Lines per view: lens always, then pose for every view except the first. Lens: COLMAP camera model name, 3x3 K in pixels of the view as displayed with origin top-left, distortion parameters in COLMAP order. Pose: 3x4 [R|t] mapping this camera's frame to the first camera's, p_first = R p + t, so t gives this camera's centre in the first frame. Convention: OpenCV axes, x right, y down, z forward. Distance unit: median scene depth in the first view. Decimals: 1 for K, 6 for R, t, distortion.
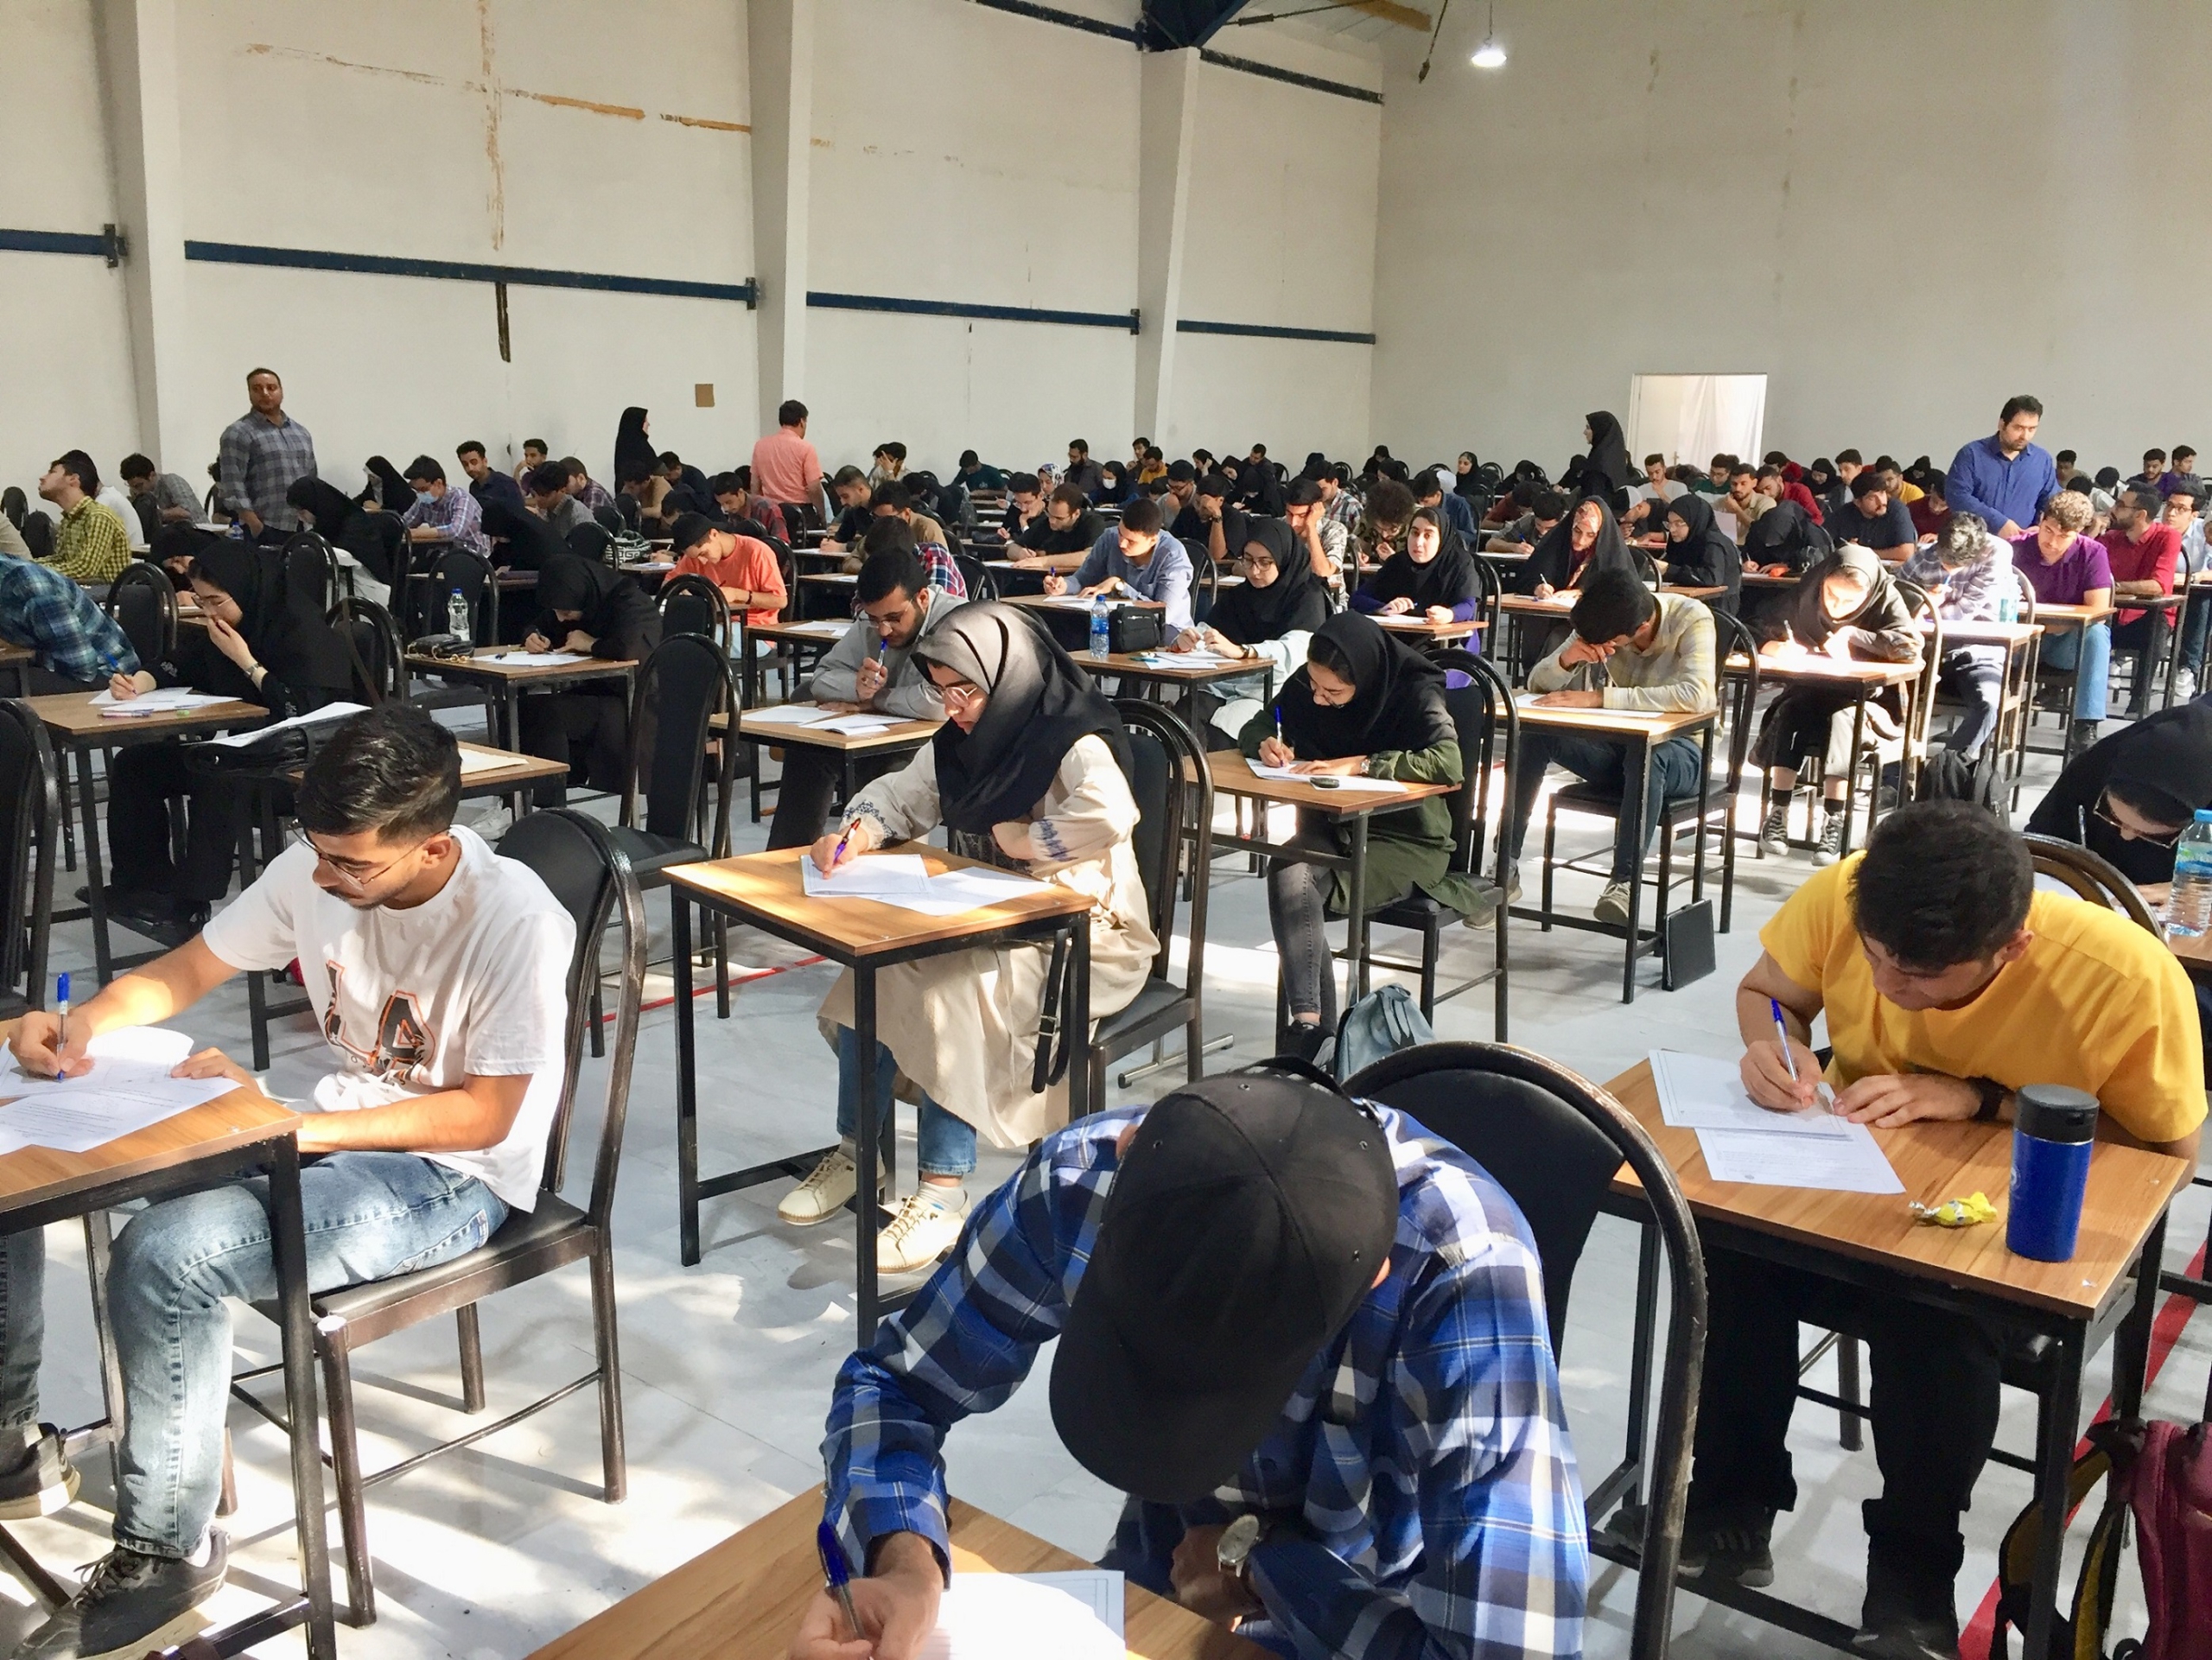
lens RADIAL K [[1858.8, 0, 1098.0], [0, 1858.8, 827.1], [0, 0, 1]] dist [0.111535, -0.172905]
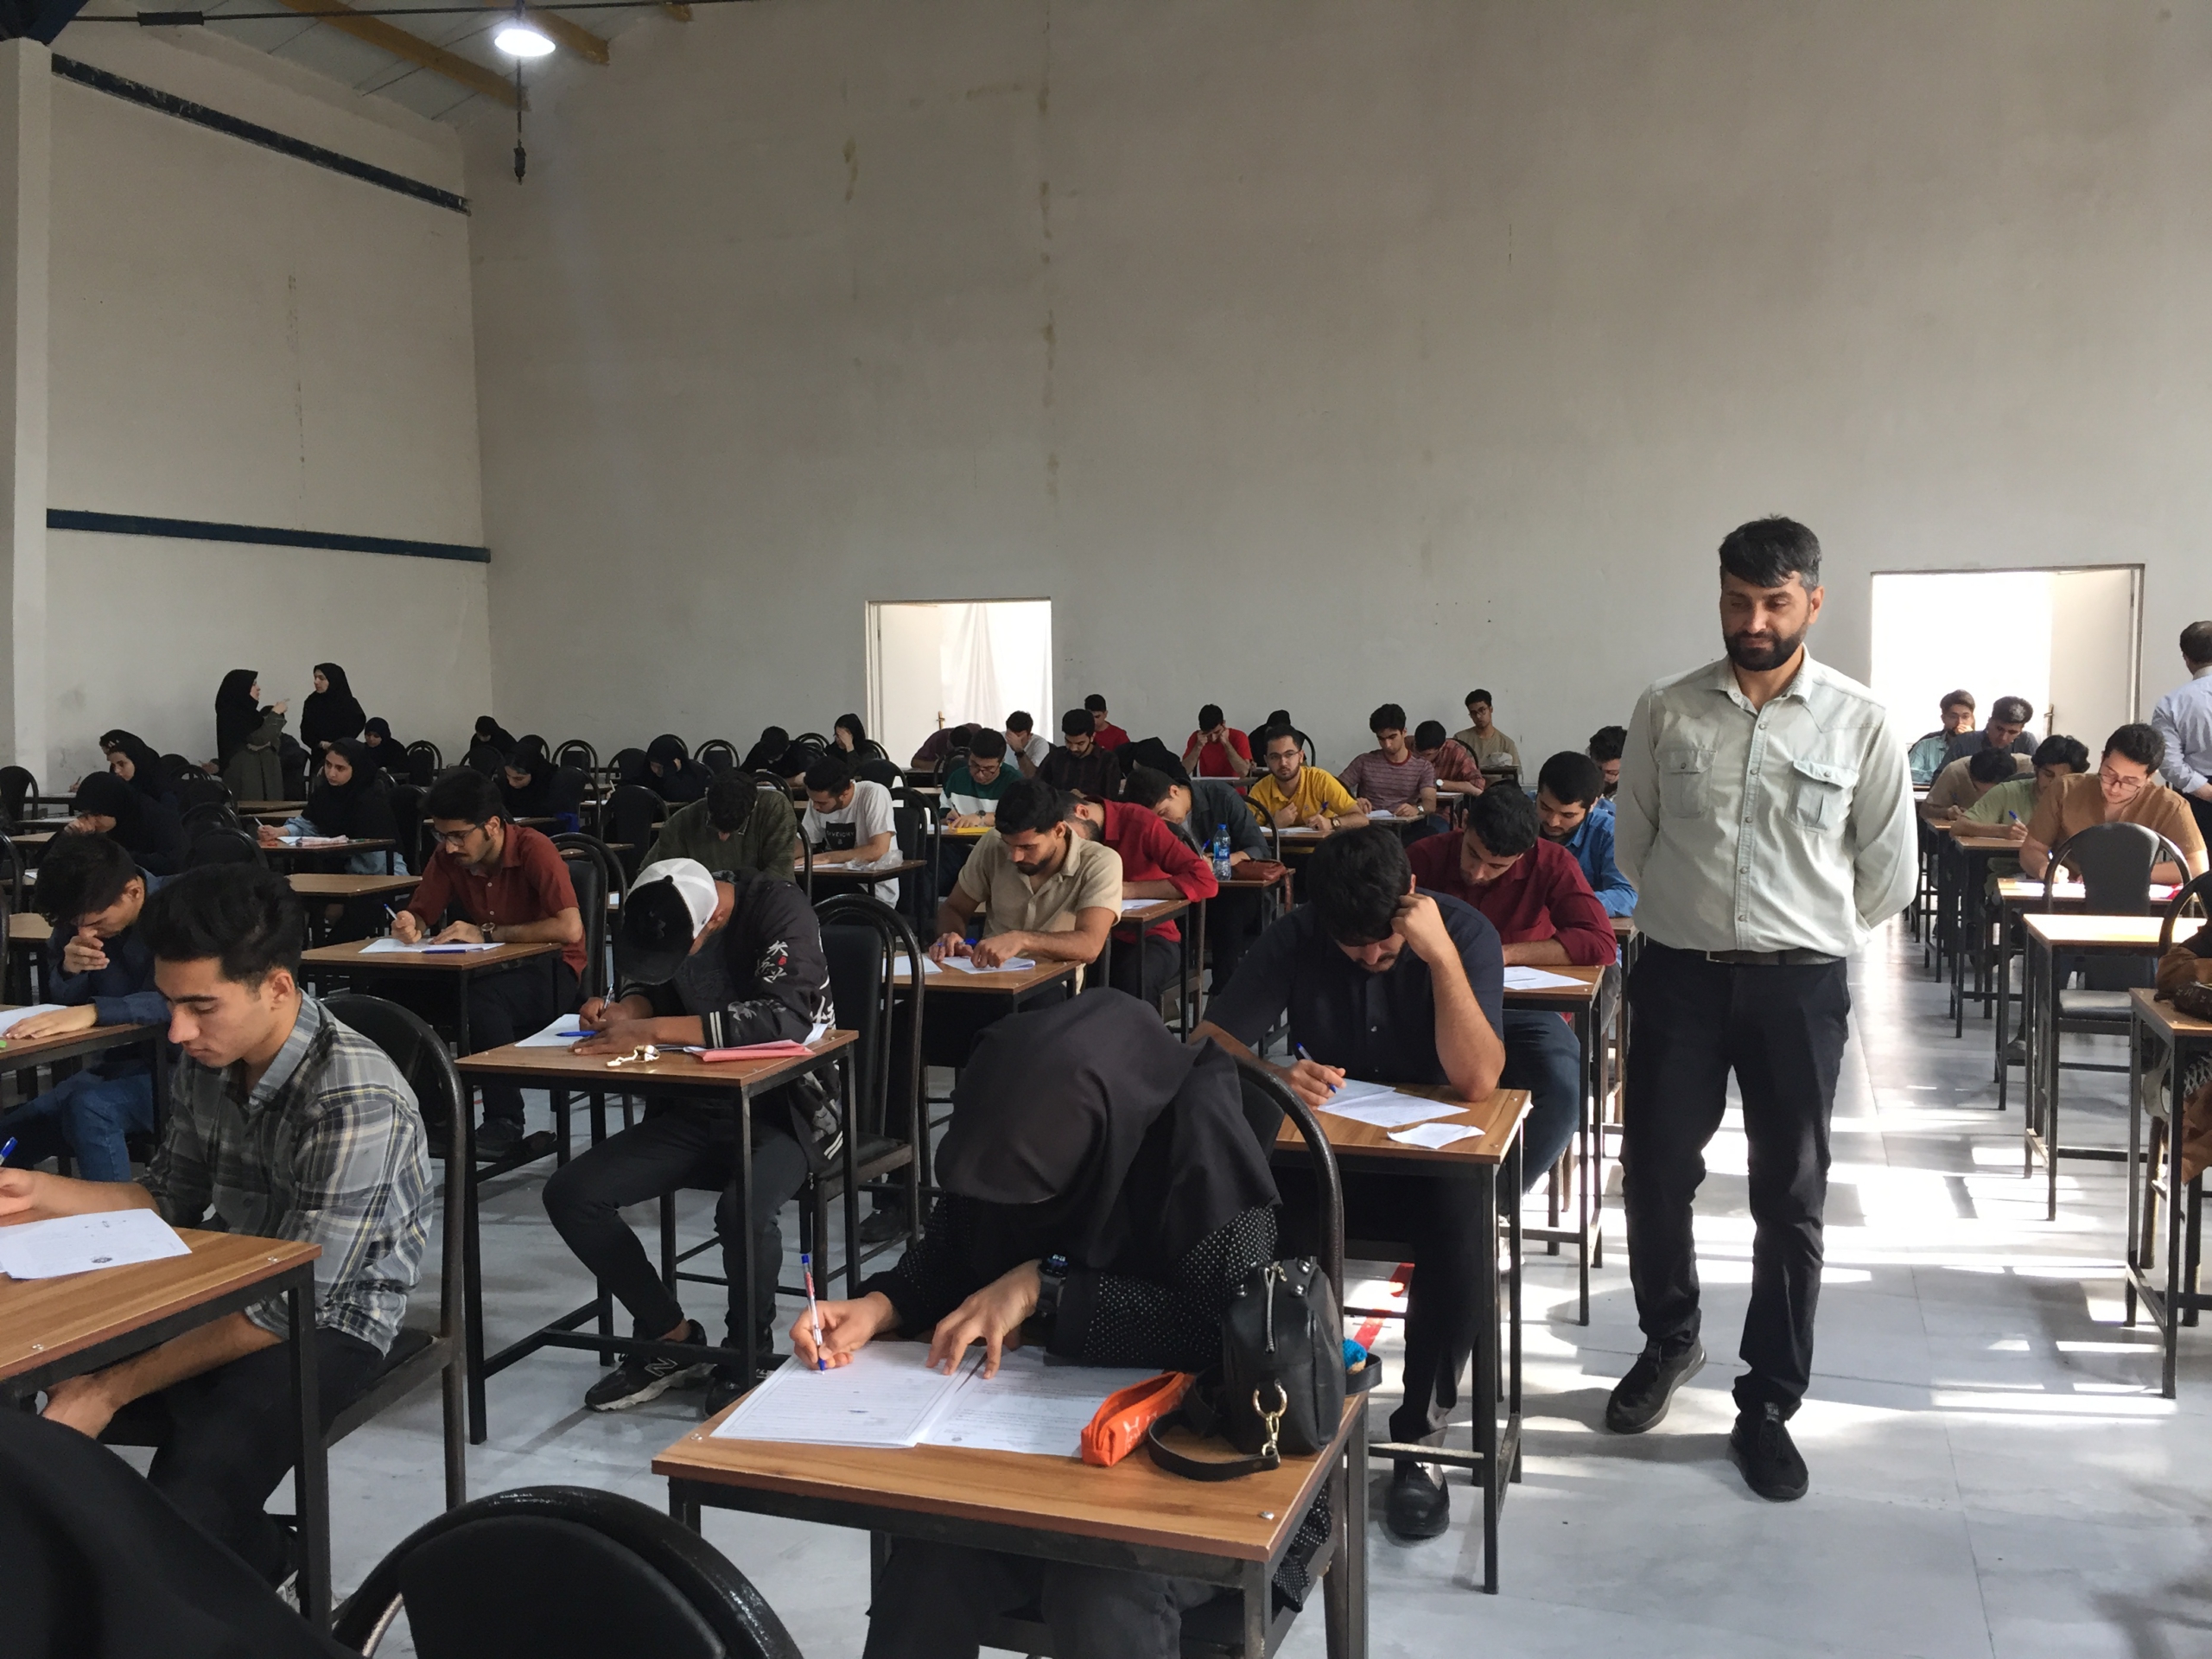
lens RADIAL K [[1903.3, 0, 1113.7], [0, 1903.3, 827.6], [0, 0, 1]] dist [0.087661, -0.119142]
pose [[0.937522, -0.051896, 0.344033, 0.142538], [0.098832, 0.987803, -0.120322, -0.077397], [-0.333593, 0.146806, 0.931216, 0.384333]]
